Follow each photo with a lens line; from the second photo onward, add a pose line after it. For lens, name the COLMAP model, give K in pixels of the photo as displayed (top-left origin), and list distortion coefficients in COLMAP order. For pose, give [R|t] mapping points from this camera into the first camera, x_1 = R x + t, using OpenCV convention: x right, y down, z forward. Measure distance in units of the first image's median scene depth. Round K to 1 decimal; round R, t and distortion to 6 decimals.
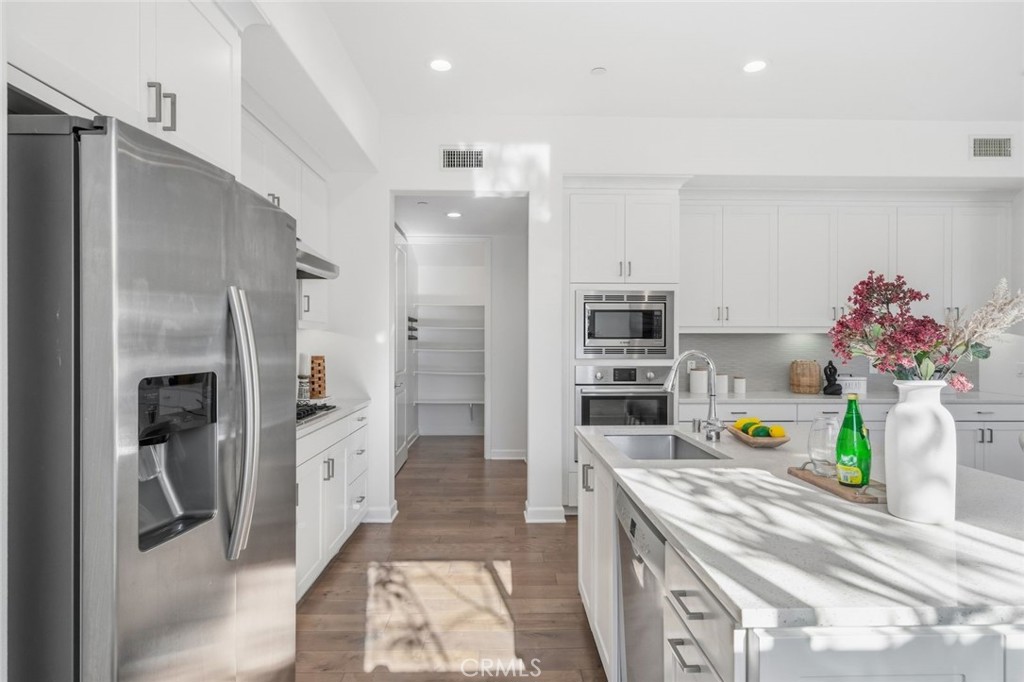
lens RADIAL K [[526.9, 0, 512.0], [0, 526.9, 341.0], [0, 0, 1]] dist [0.002772, 0.000523]
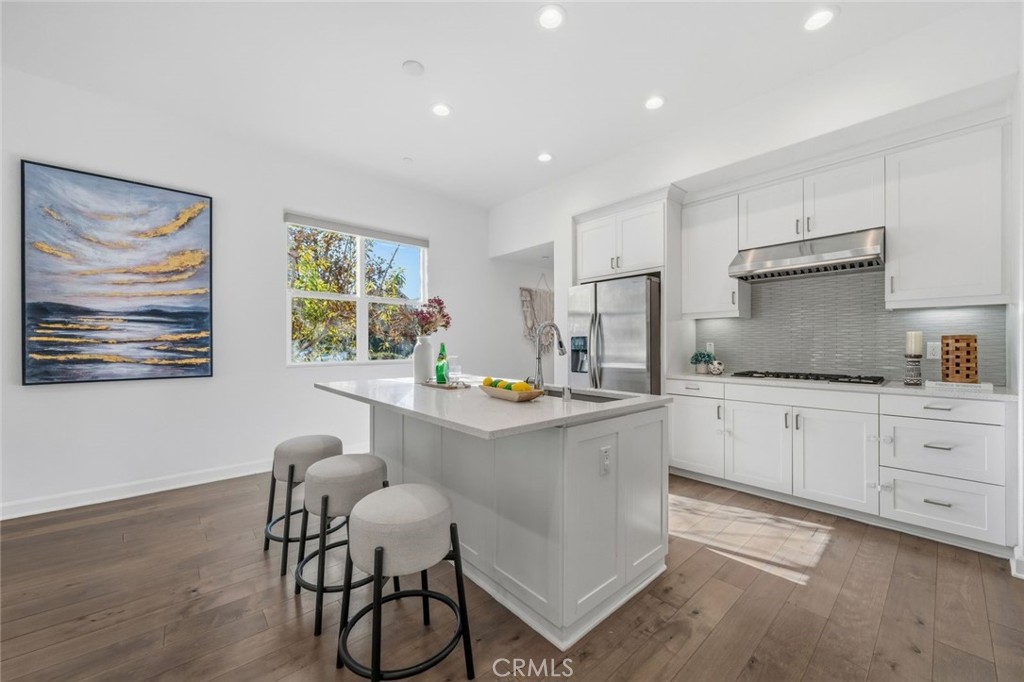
lens RADIAL K [[386.2, 0, 512.0], [0, 386.2, 341.0], [0, 0, 1]] dist [0.000875, 0.000114]
pose [[-0.760291, -0.003163, -0.649575, 0.593674], [0.003743, 0.999950, -0.009250, 0.039427], [0.649572, -0.009464, -0.760241, 0.953662]]
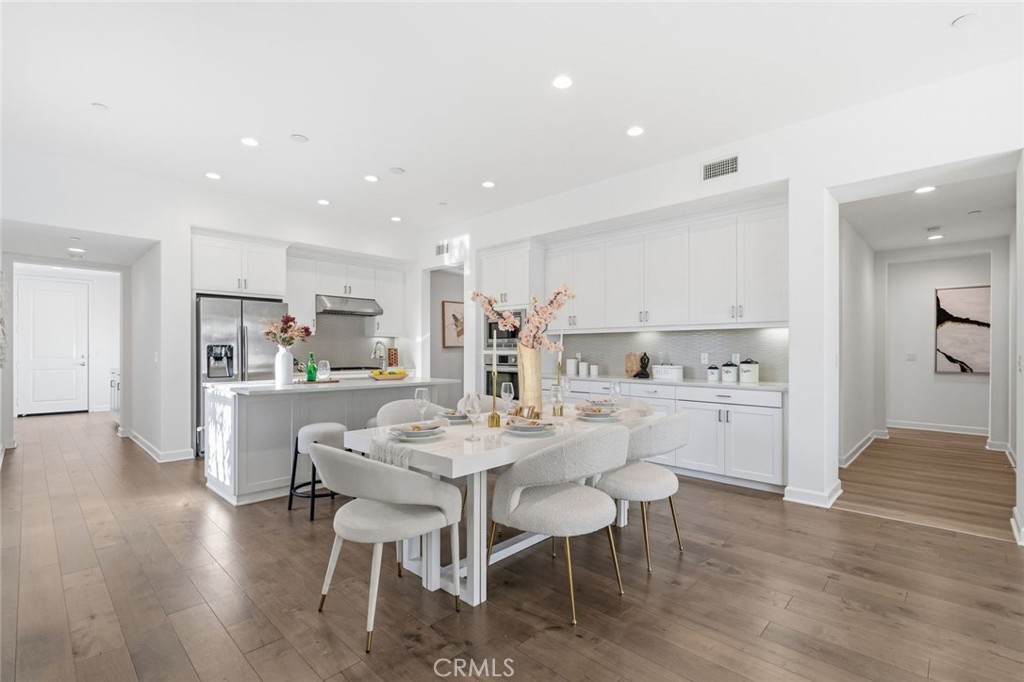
lens RADIAL K [[469.1, 0, 514.5], [0, 469.1, 347.7], [0, 0, 1]] dist [-0.000354, -0.000074]
pose [[0.707111, -0.004625, -0.707087, 1.351125], [0.002244, 0.999988, -0.004297, 0.033957], [0.707099, 0.001451, 0.707113, -0.055147]]
